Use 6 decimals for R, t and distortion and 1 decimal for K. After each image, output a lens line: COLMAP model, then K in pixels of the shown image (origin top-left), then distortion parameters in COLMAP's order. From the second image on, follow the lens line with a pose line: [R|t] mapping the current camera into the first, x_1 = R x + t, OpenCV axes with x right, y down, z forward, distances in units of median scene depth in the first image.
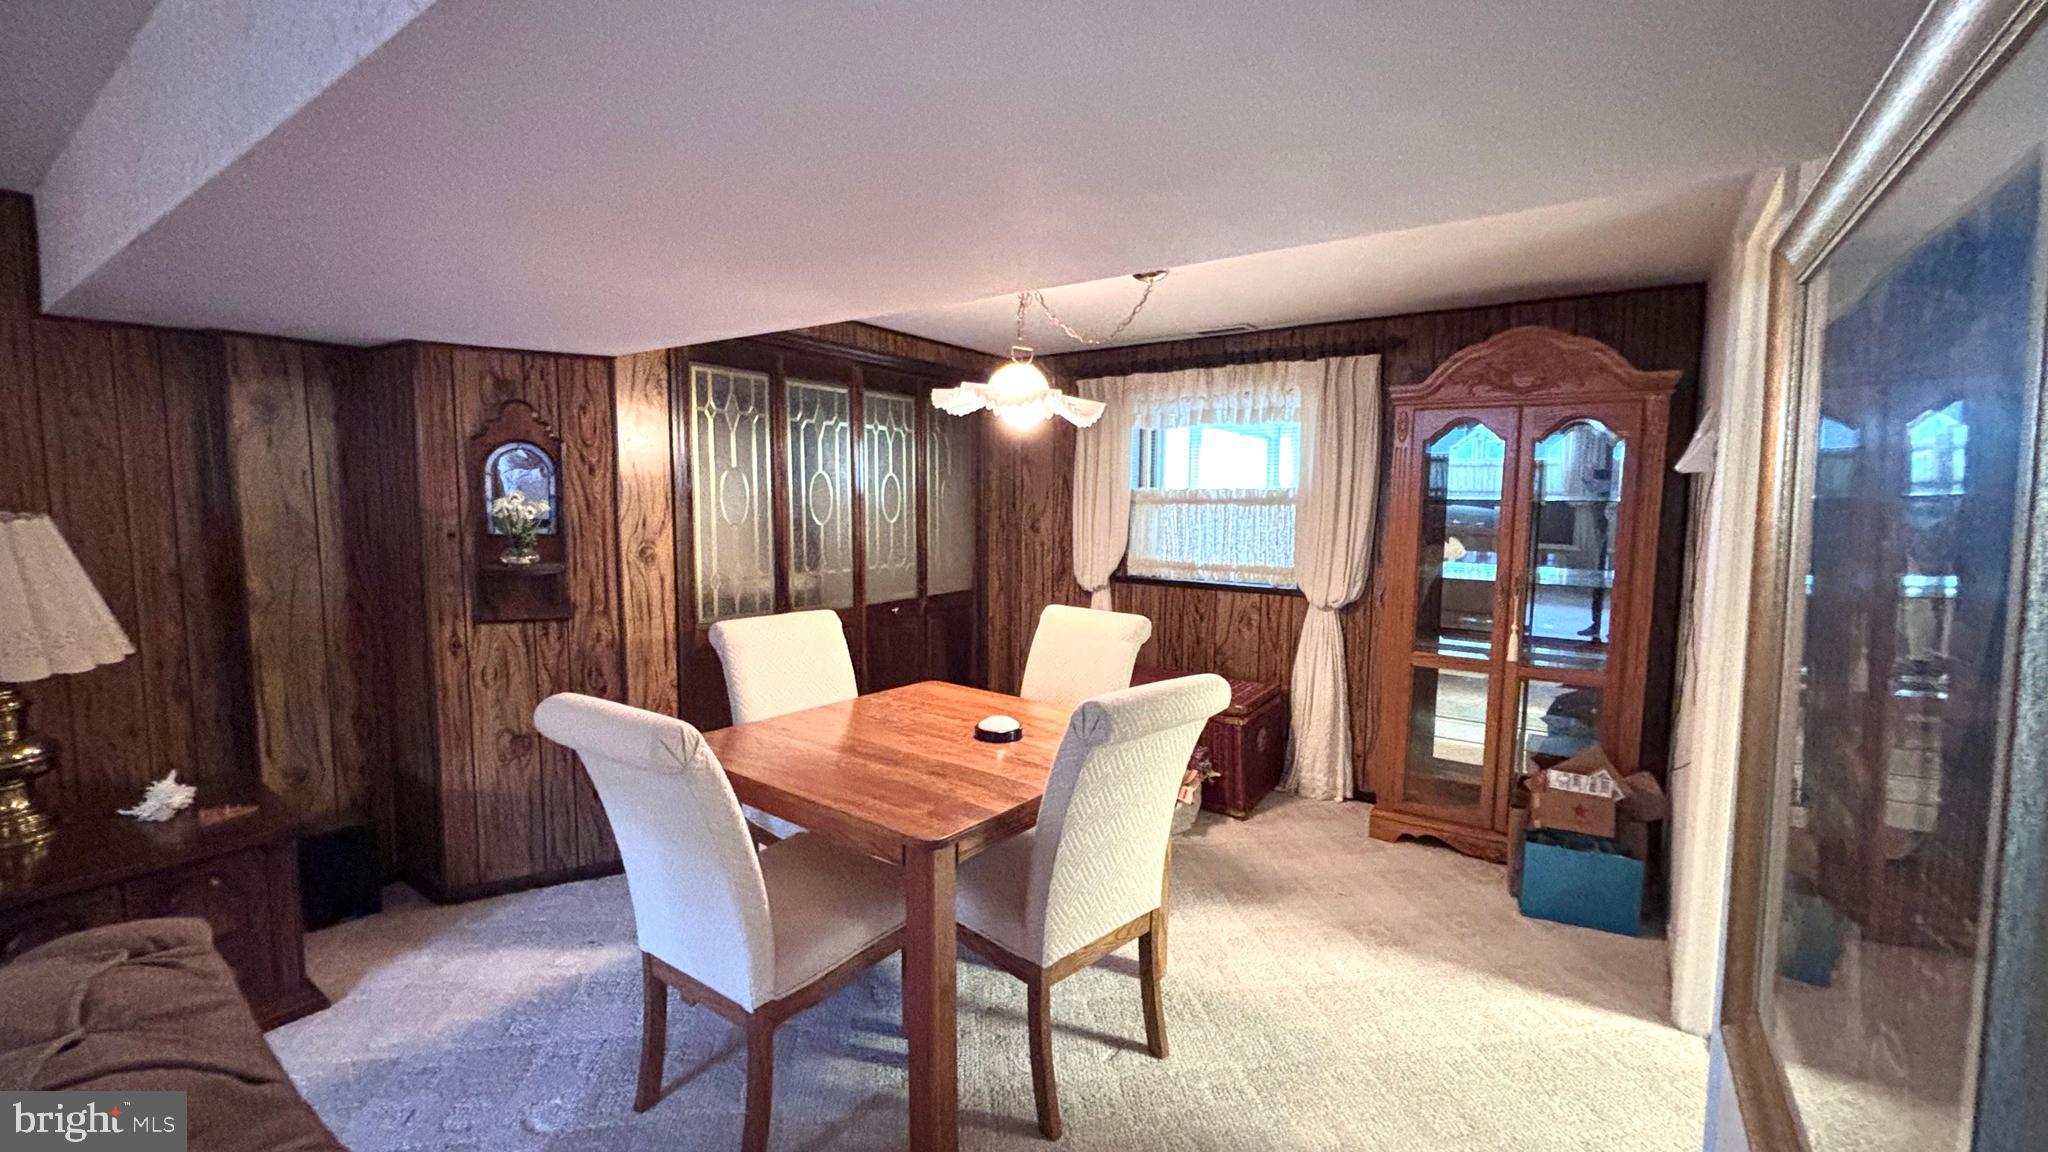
lens RADIAL K [[835.9, 0, 1005.4], [0, 835.9, 579.5], [0, 0, 1]] dist [0.002000, 0.000117]
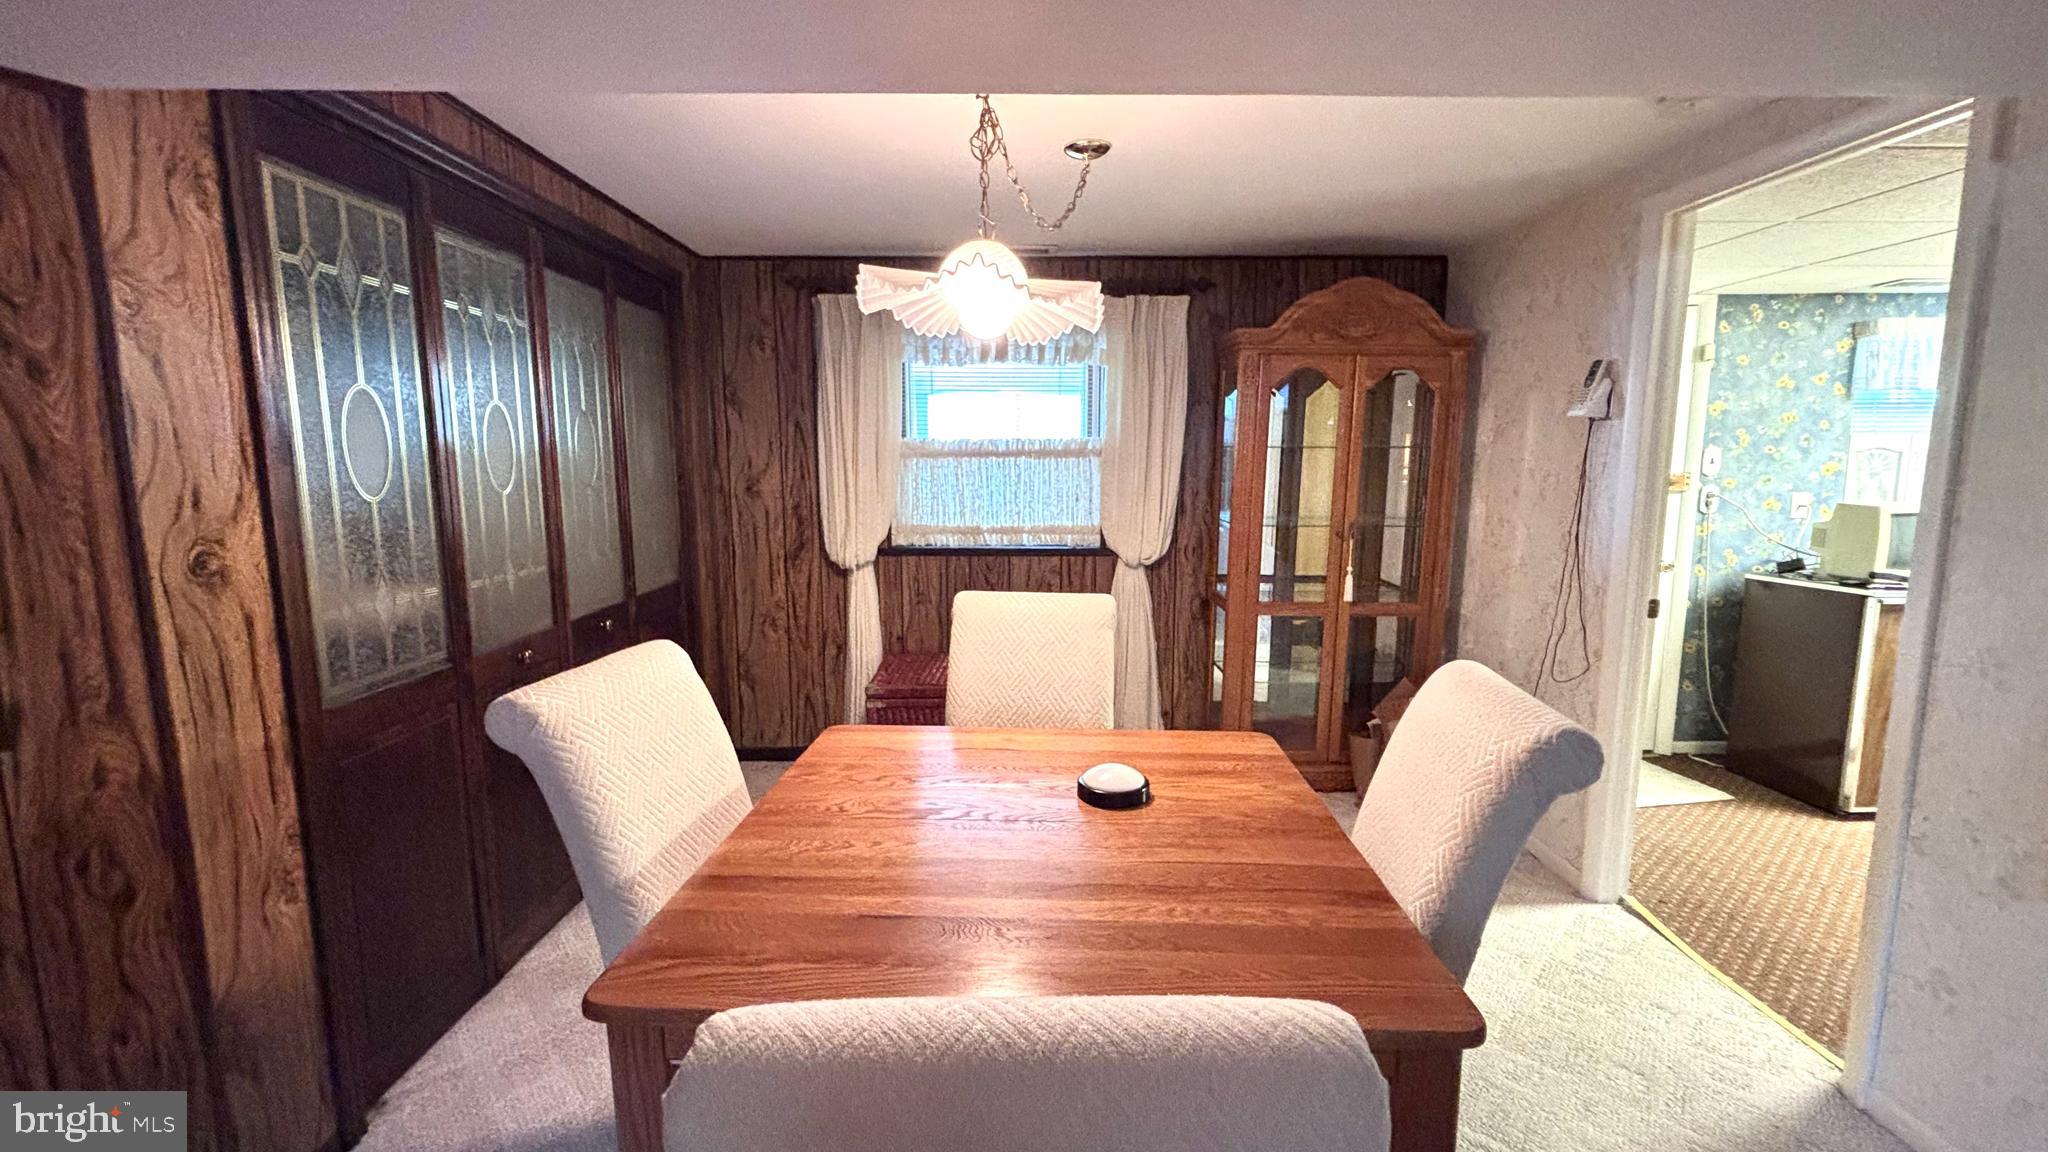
lens RADIAL K [[835.9, 0, 1014.0], [0, 835.9, 581.9], [0, 0, 1]] dist [0.002000, 0.000117]
pose [[0.812387, -0.092853, 0.575678, -0.302416], [0.065376, 0.995520, 0.068314, -0.023362], [-0.579442, -0.017862, 0.814818, 0.342970]]
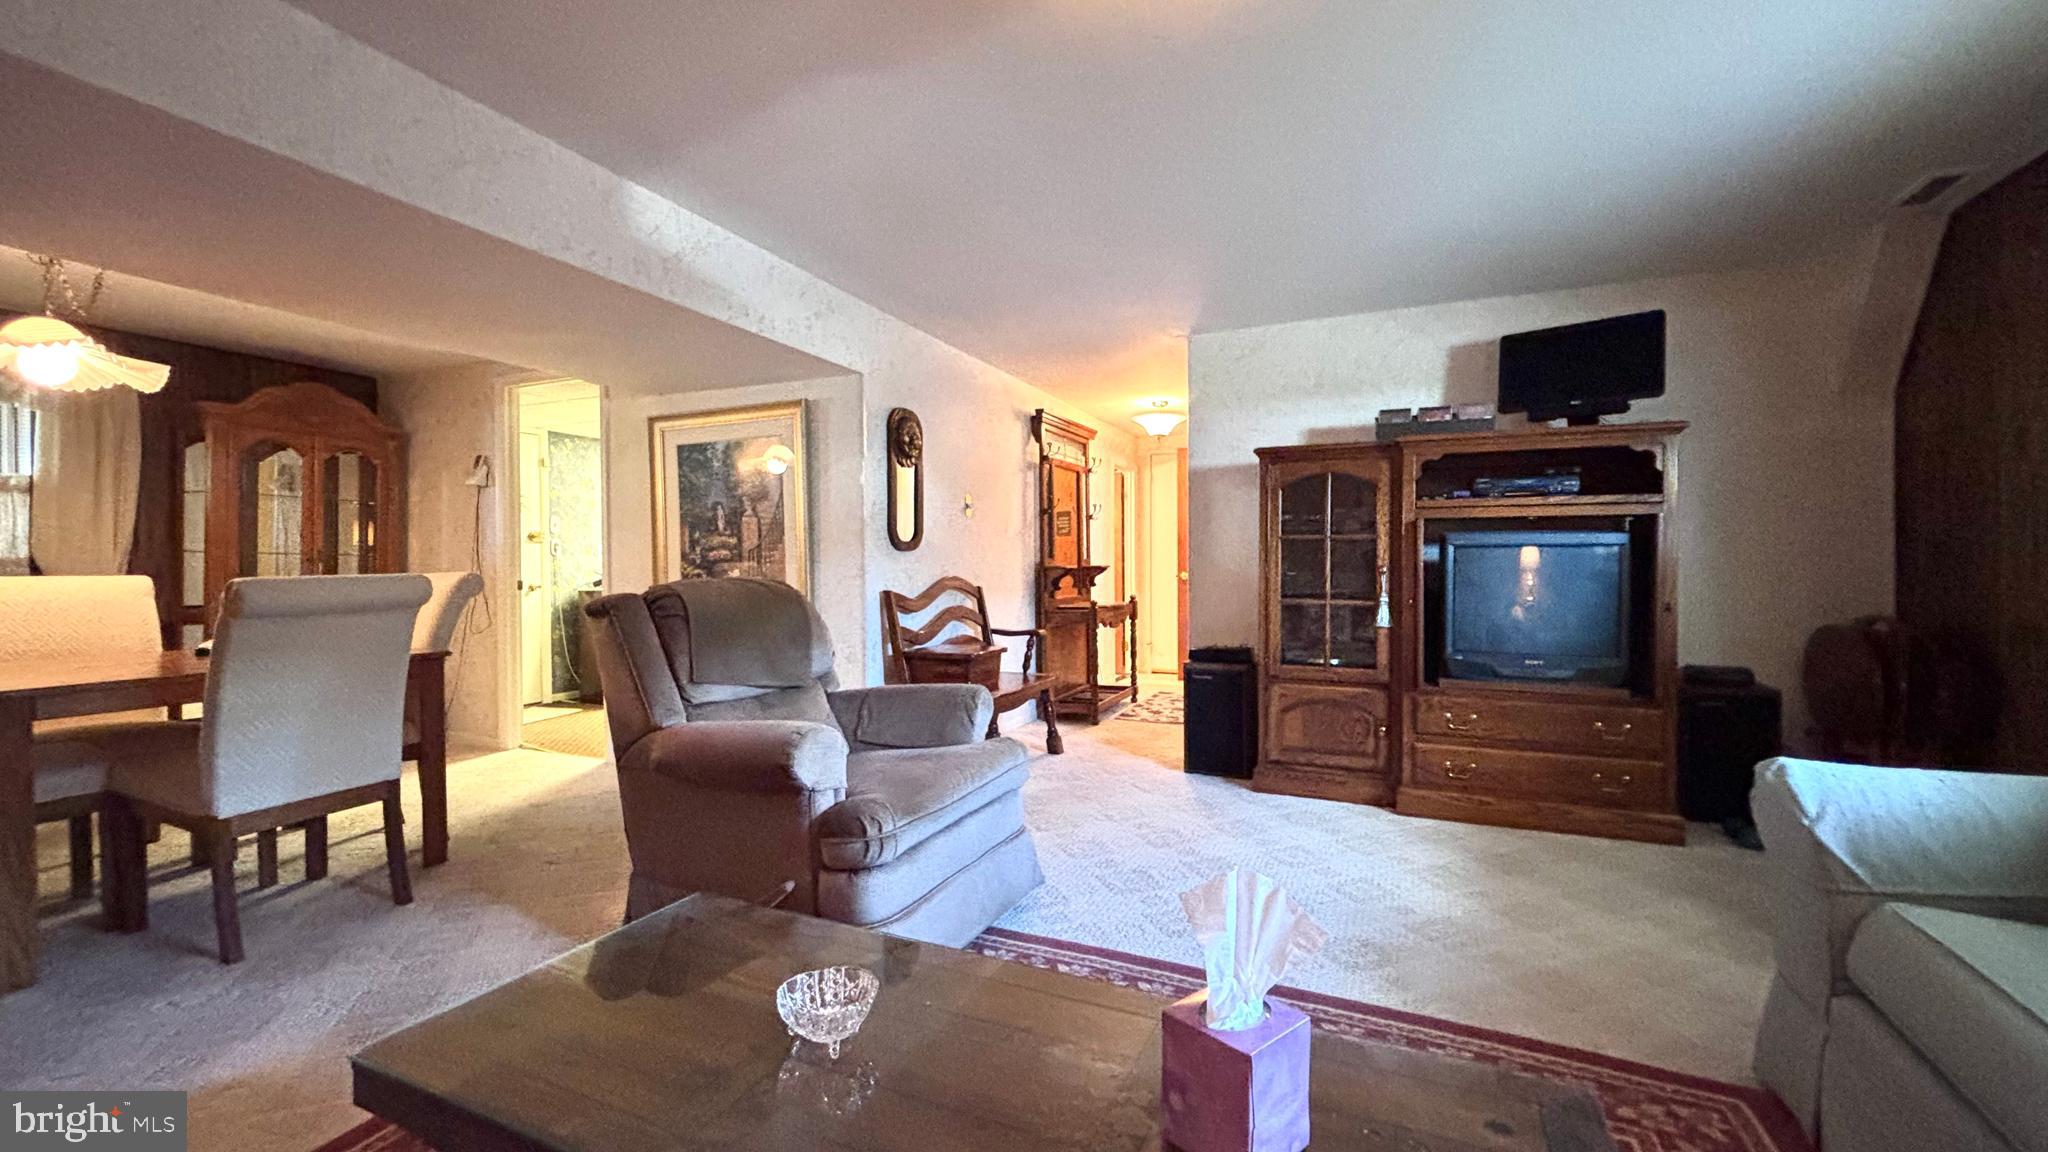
lens RADIAL K [[835.9, 0, 1022.3], [0, 835.9, 569.5], [0, 0, 1]] dist [0.002000, 0.000117]
pose [[-0.207462, -0.014242, 0.978139, -0.954541], [0.094771, 0.994898, 0.034587, 0.085085], [-0.973642, 0.099875, -0.205054, 0.089026]]
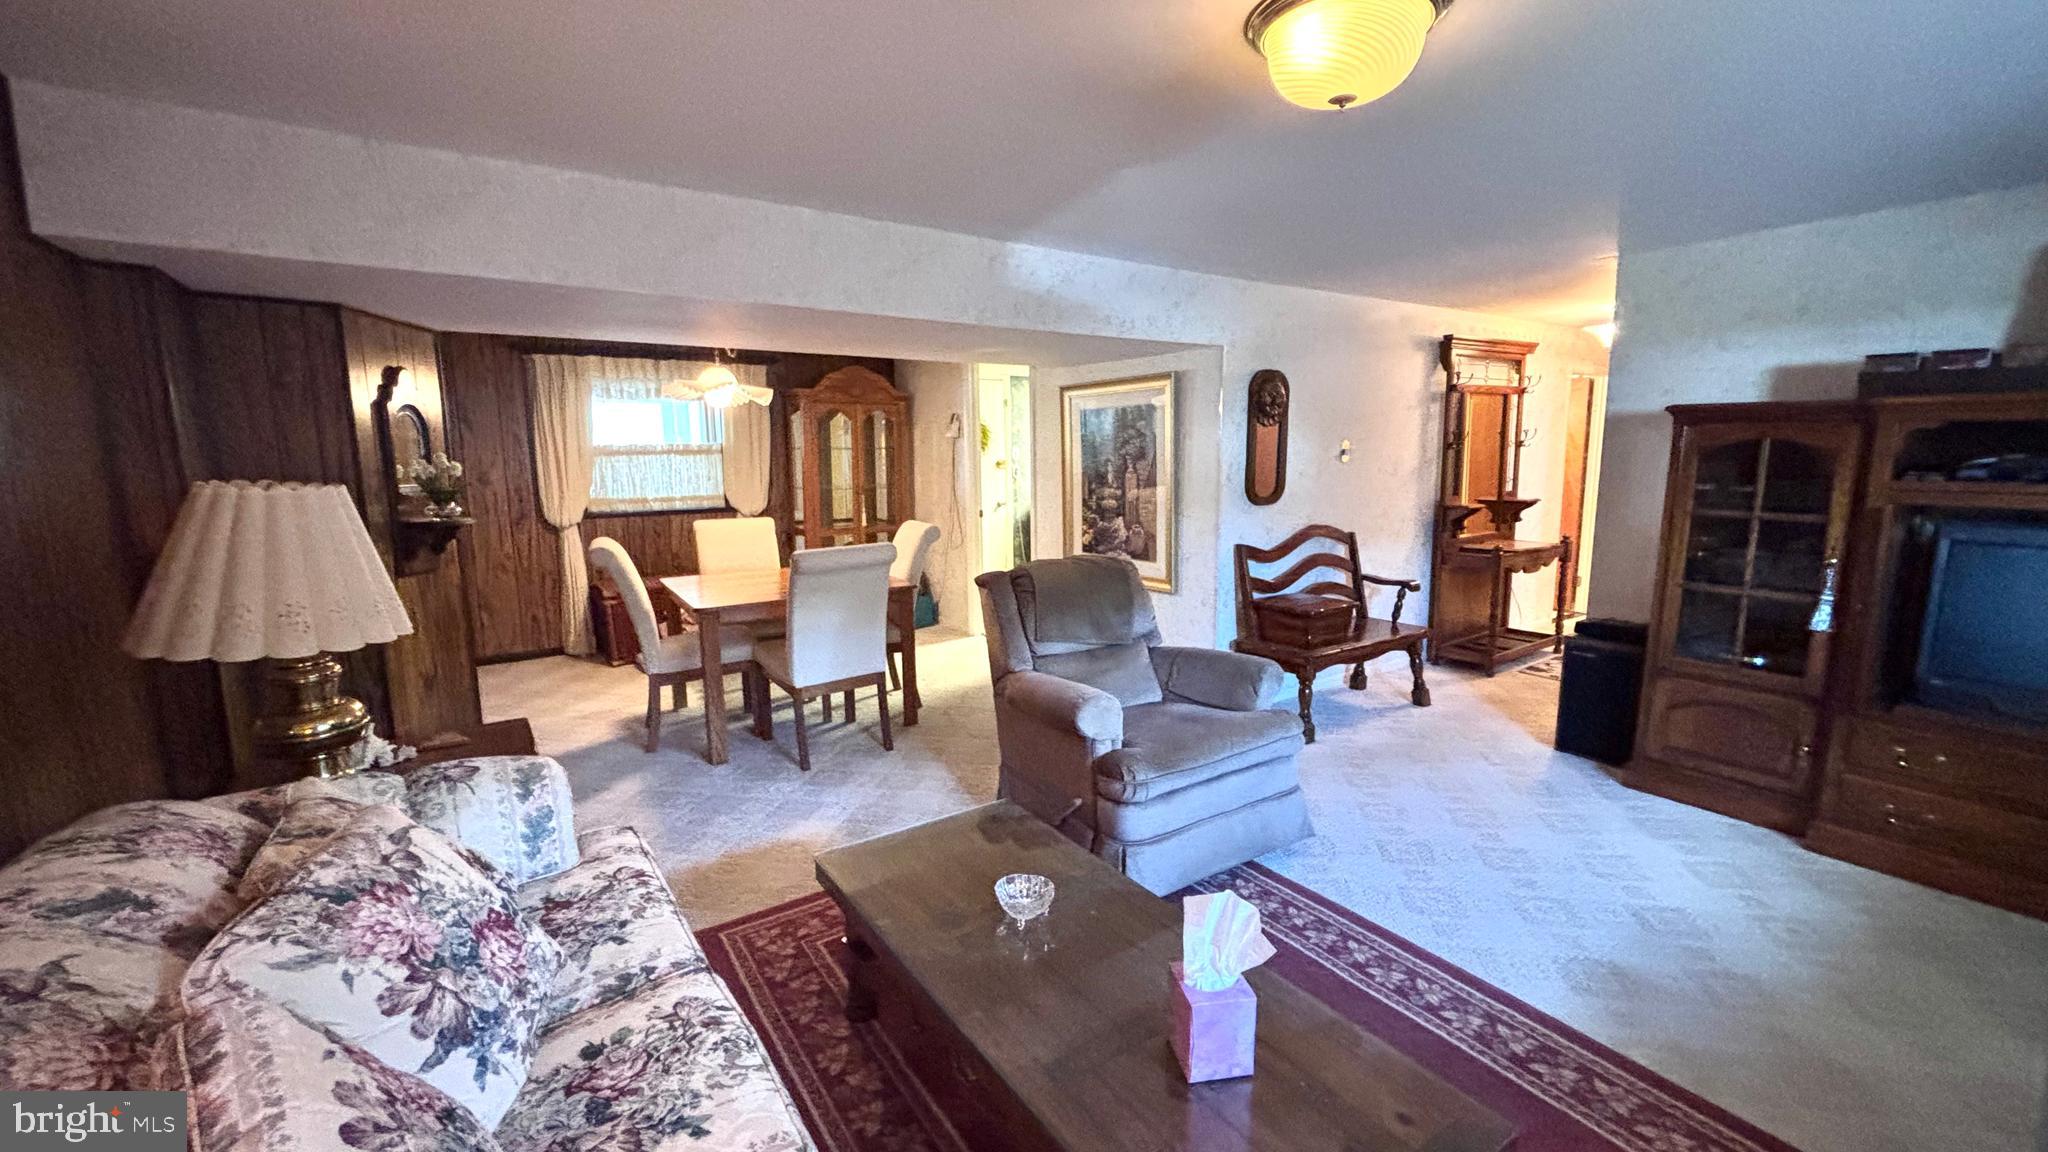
lens RADIAL K [[835.9, 0, 1023.7], [0, 835.9, 564.5], [0, 0, 1]] dist [0.002000, 0.000117]
pose [[0.332614, -0.147821, 0.931406, -1.087913], [0.102920, 0.987430, 0.119959, -0.014840], [-0.937430, 0.055960, 0.343647, -0.078720]]
